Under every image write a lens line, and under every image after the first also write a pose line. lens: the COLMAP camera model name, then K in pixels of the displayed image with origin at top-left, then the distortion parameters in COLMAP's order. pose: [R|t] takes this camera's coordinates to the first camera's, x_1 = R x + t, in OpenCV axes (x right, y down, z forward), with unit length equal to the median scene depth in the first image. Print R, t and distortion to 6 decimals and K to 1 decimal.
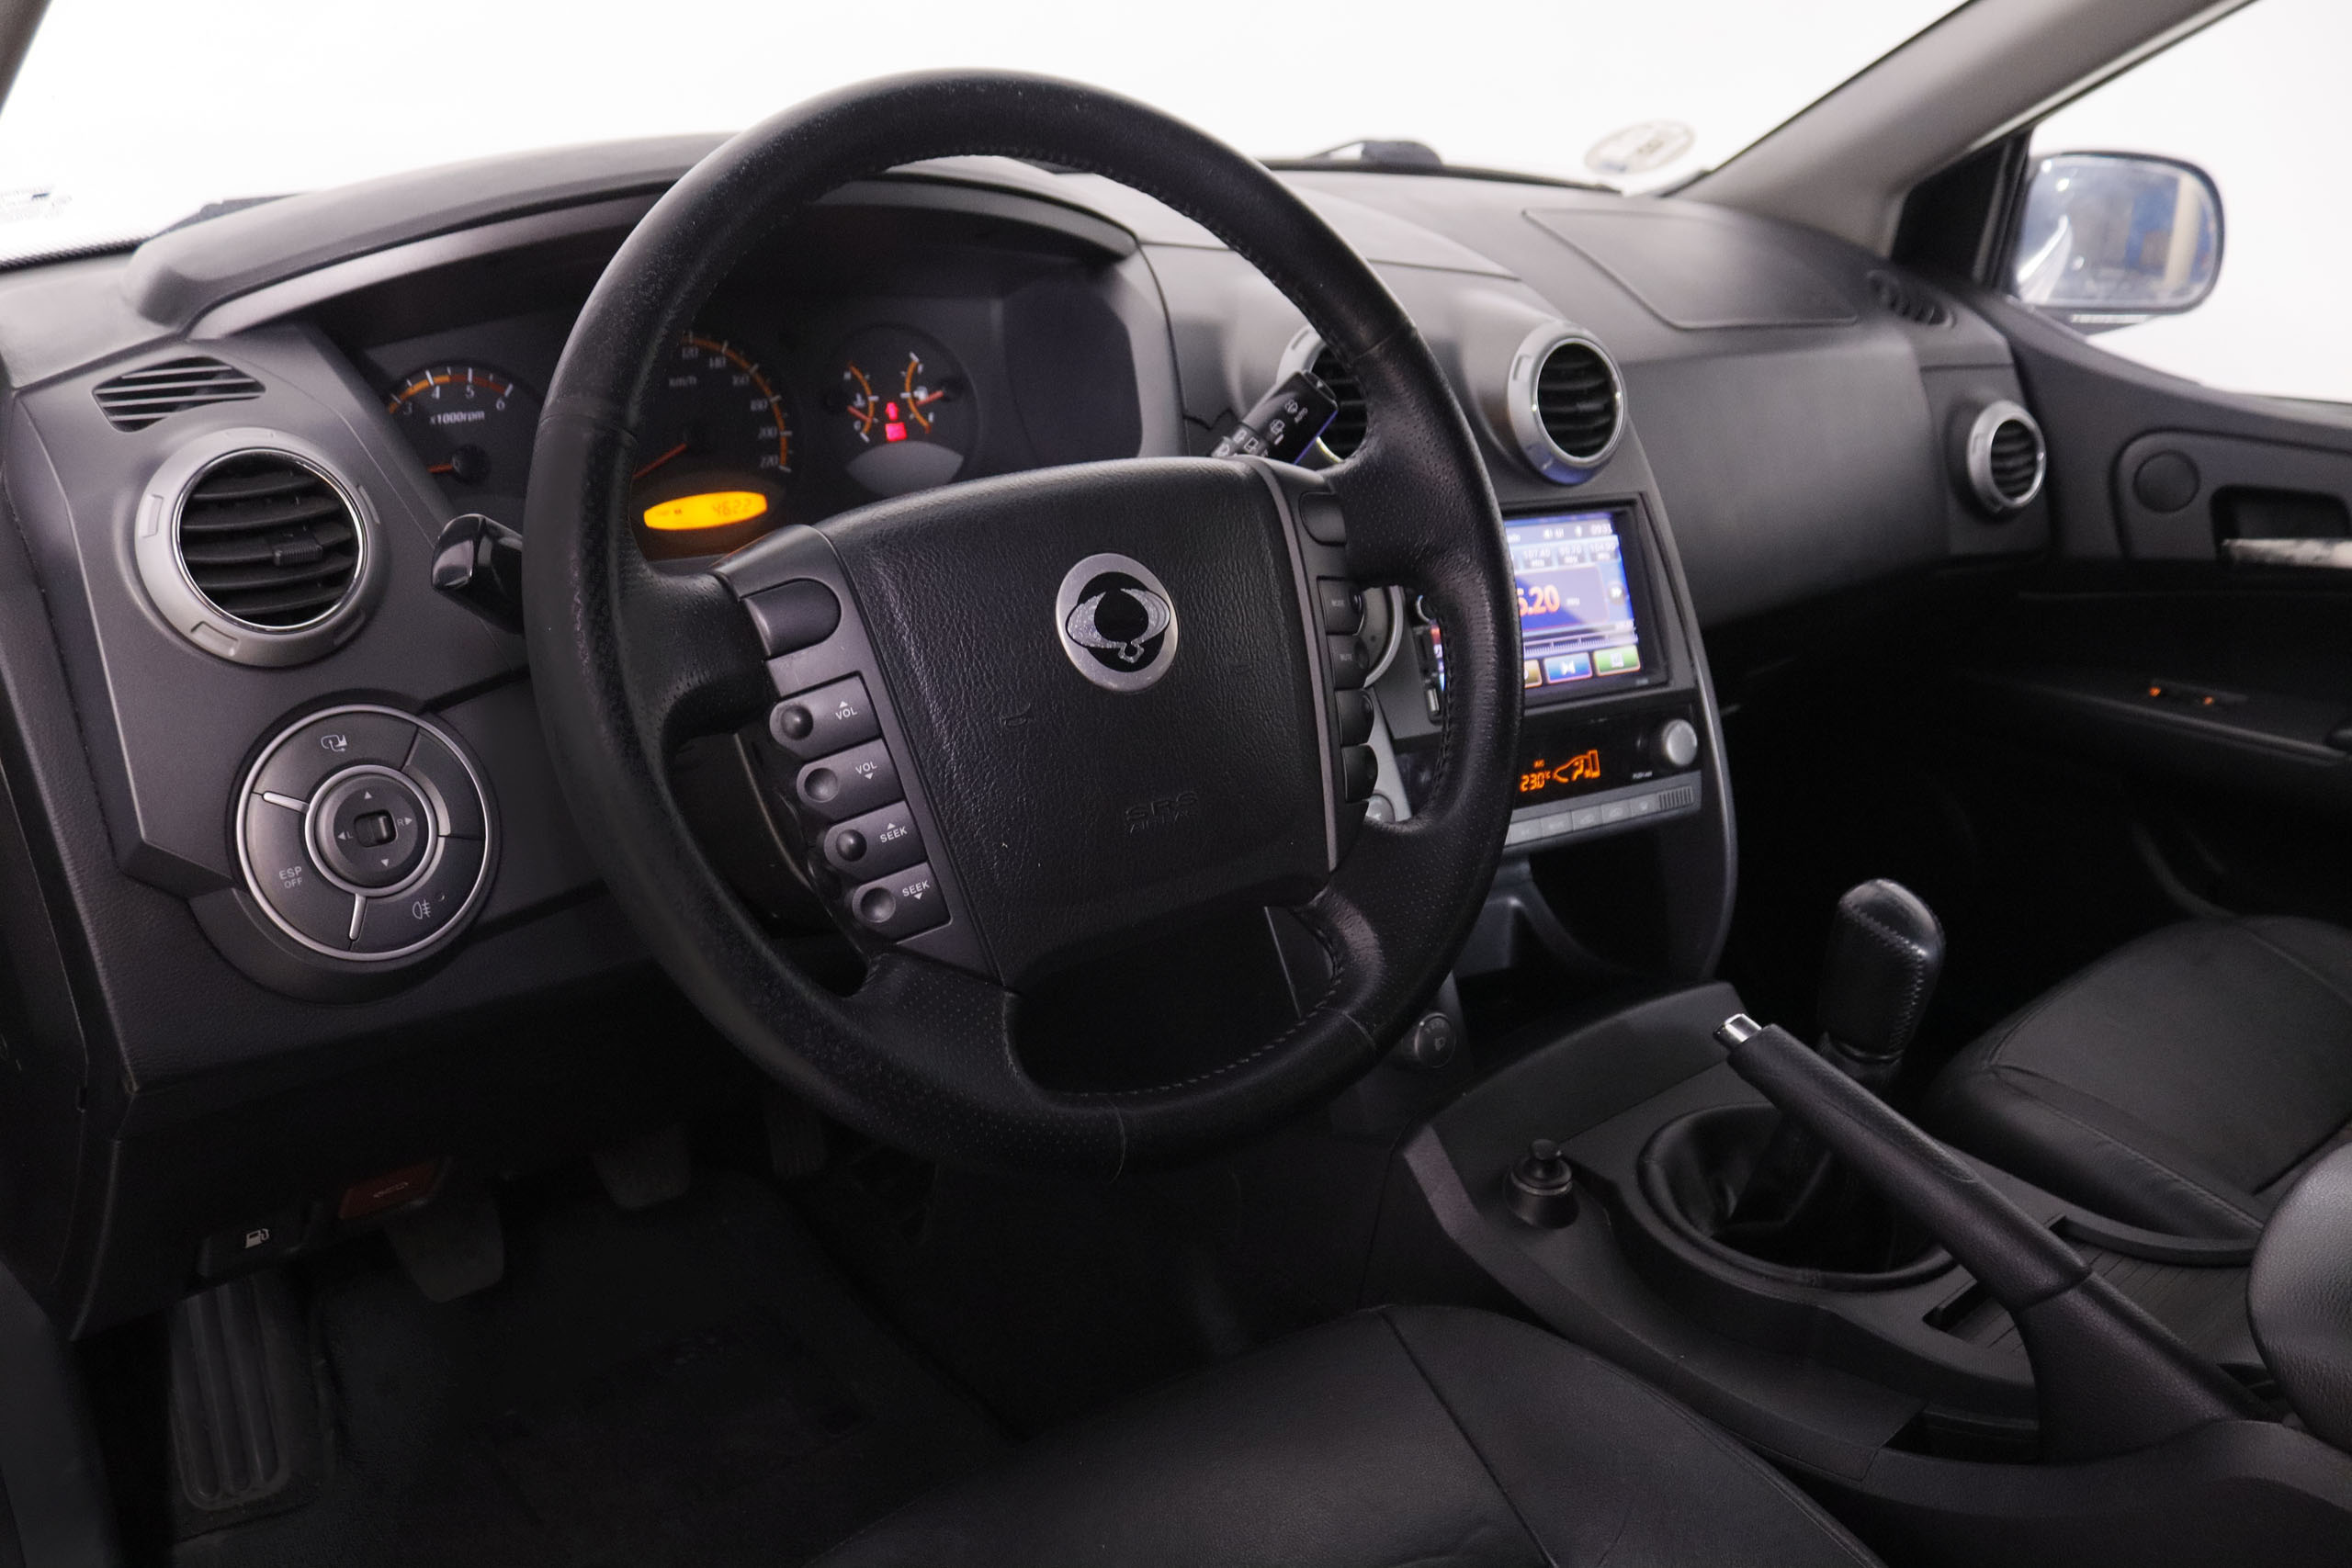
lens RADIAL K [[1958.4, 0, 1188.5], [0, 1958.4, 751.5], [0, 0, 1]] dist [-0.158624, 0.131678]
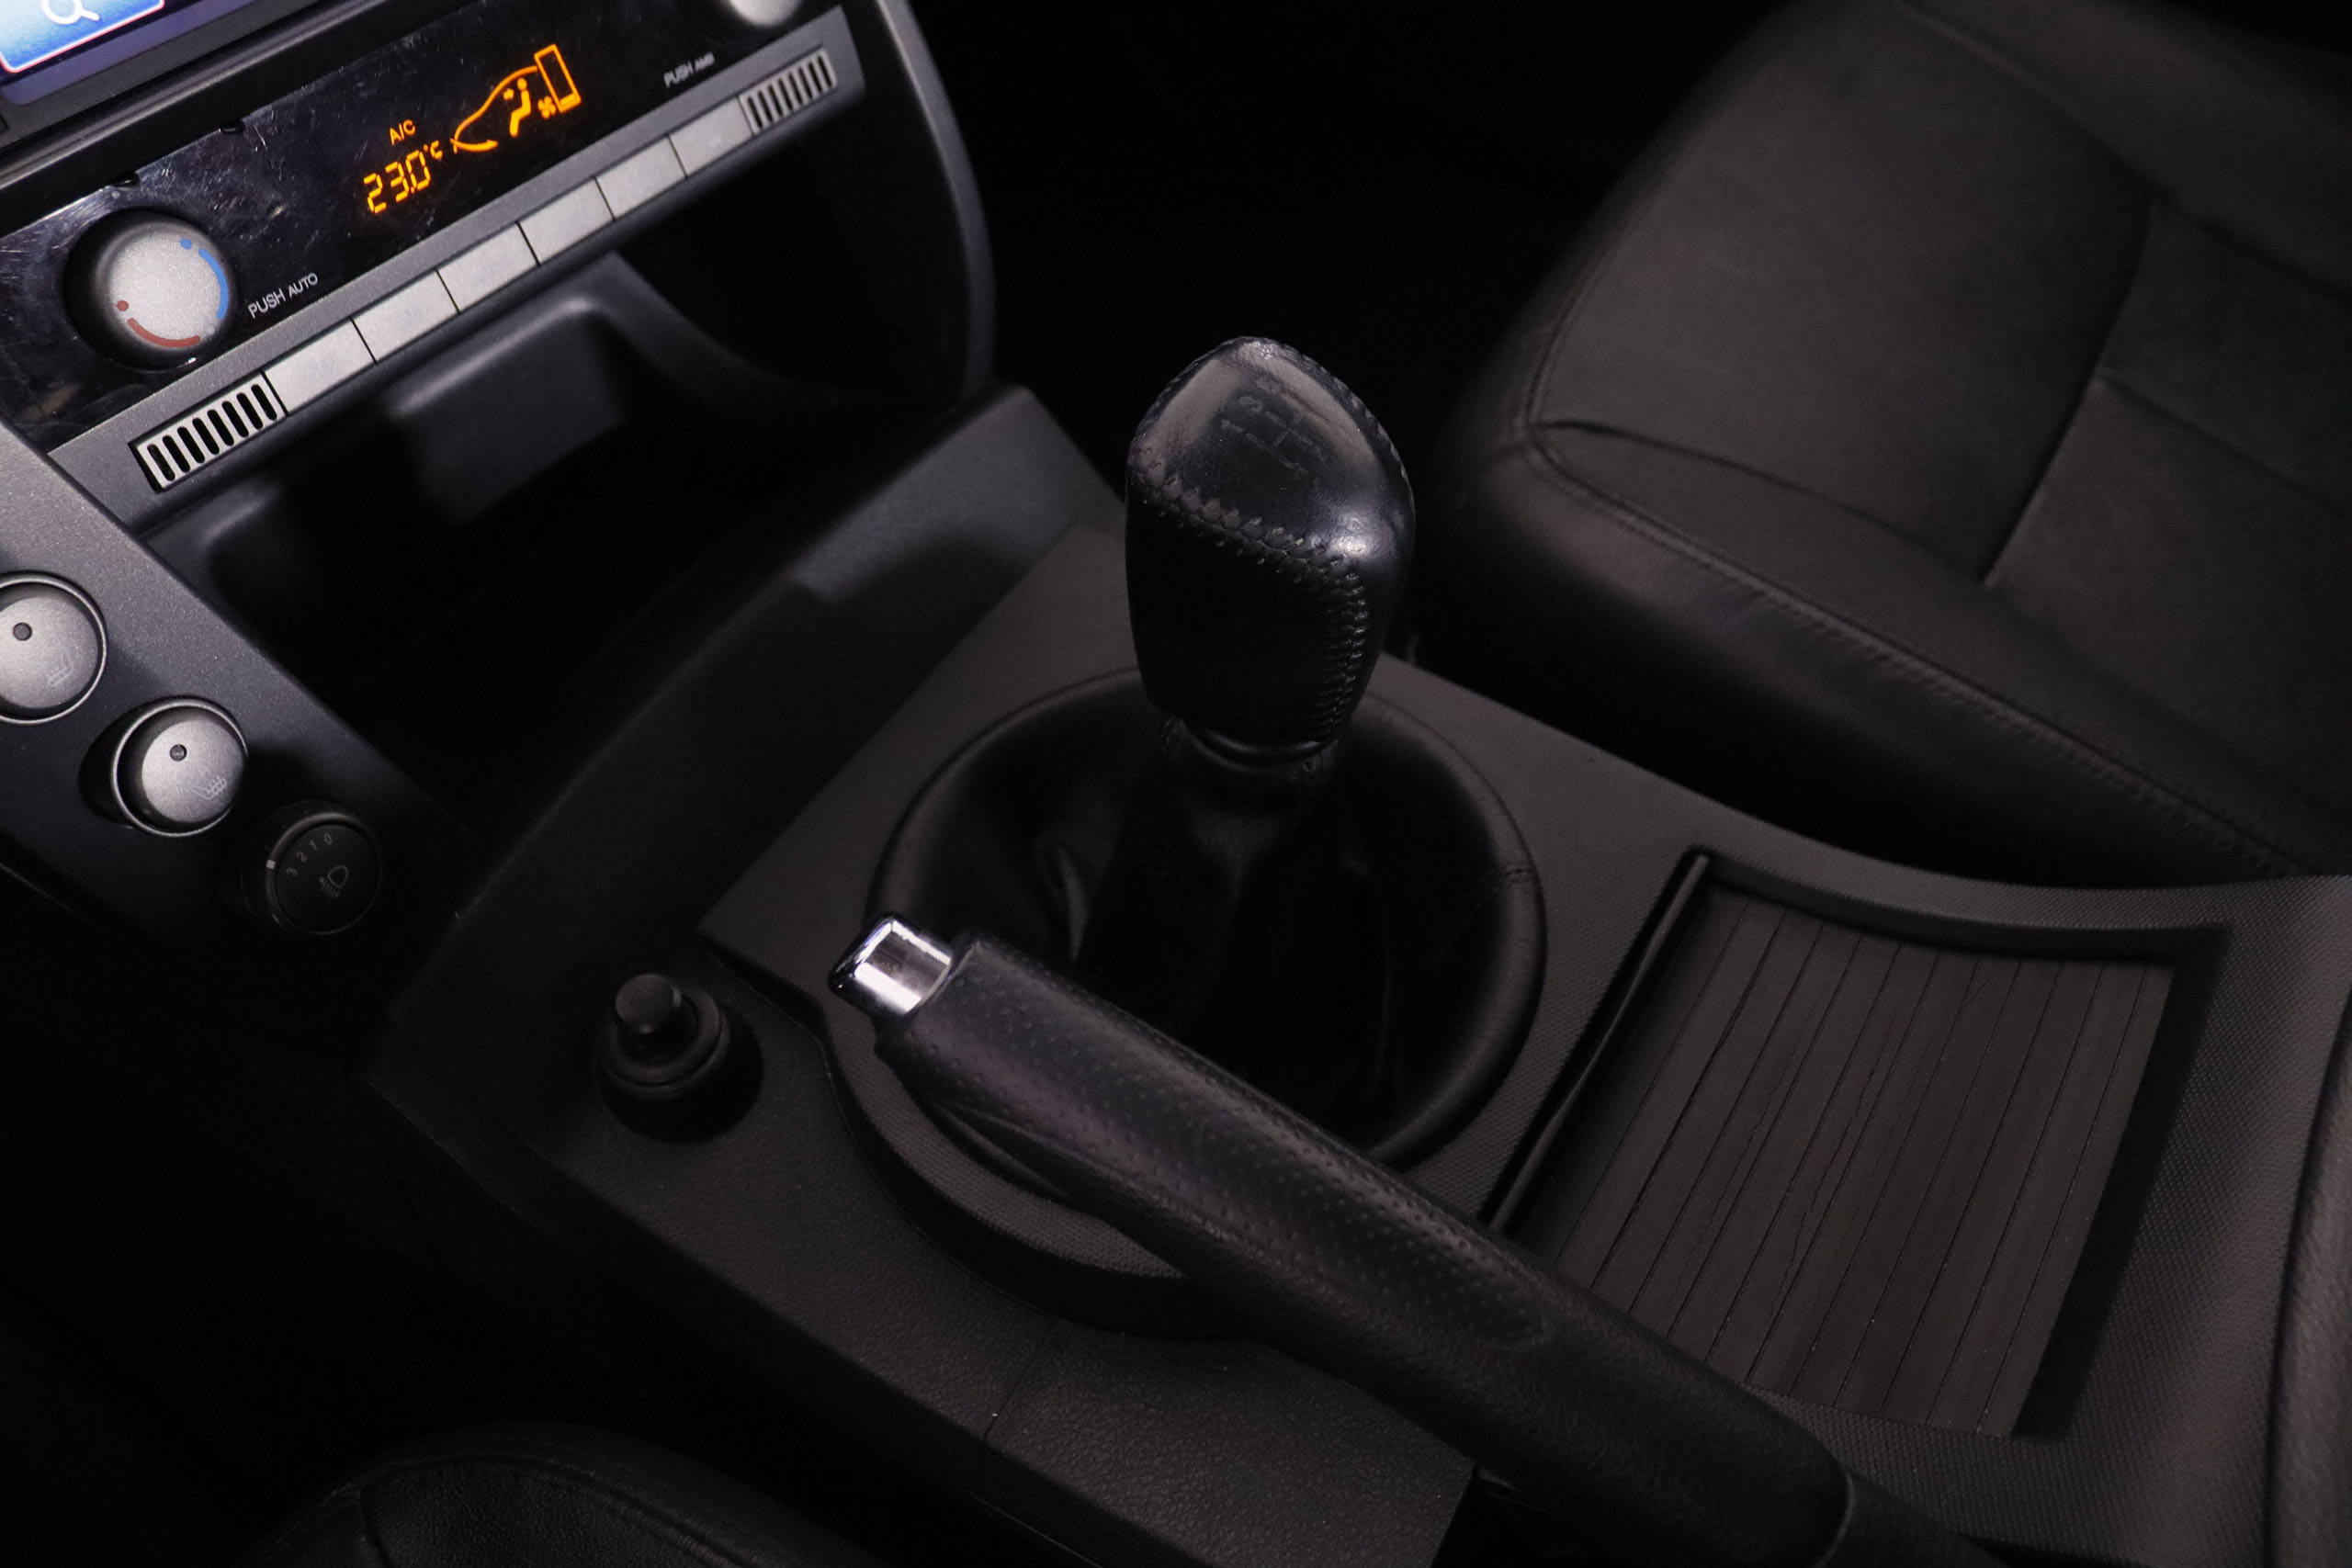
lens RADIAL K [[1958.4, 0, 1188.5], [0, 1958.4, 751.5], [0, 0, 1]] dist [-0.158624, 0.131678]
pose [[0.948214, -0.278672, 0.152419, 0.231818], [0.167458, 0.846347, 0.505623, -0.054401], [-0.269903, -0.453915, 0.849184, 0.545411]]
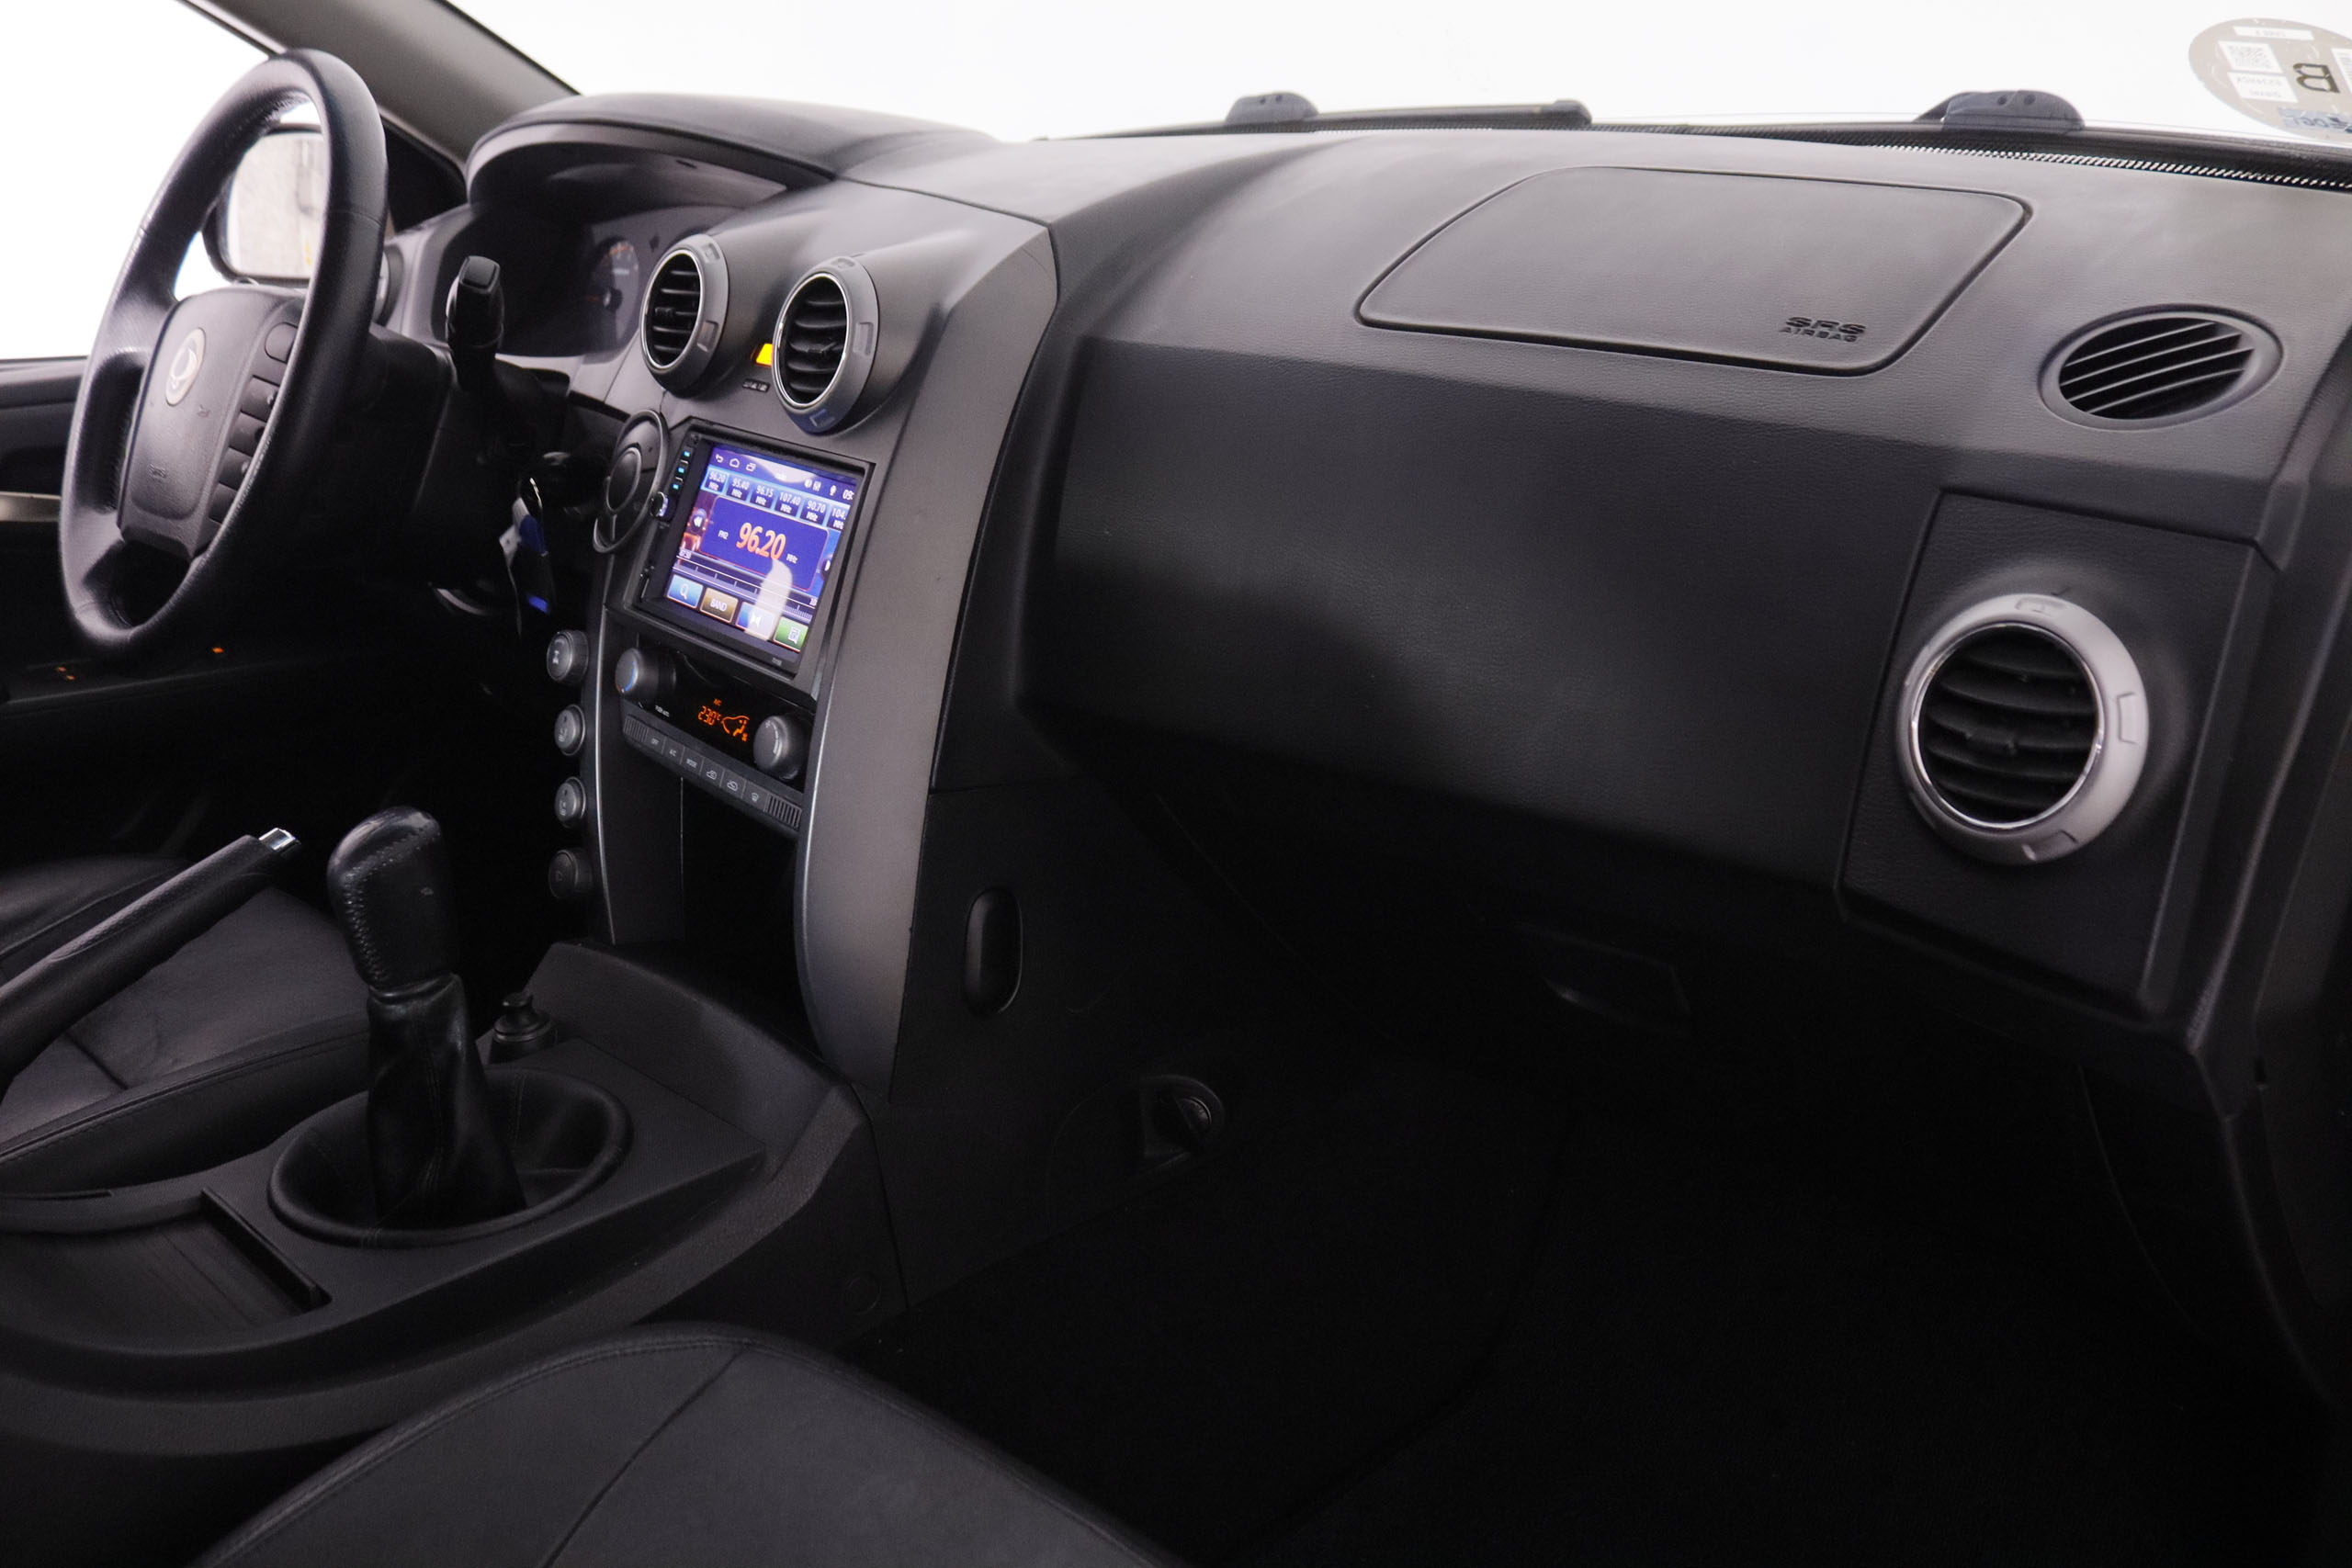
lens RADIAL K [[1958.4, 0, 1188.5], [0, 1958.4, 751.5], [0, 0, 1]] dist [-0.158624, 0.131678]
pose [[0.116558, 0.270827, -0.955545, 1.098717], [-0.313705, 0.922889, 0.223306, -0.251544], [0.942339, 0.273731, 0.192530, 1.008942]]
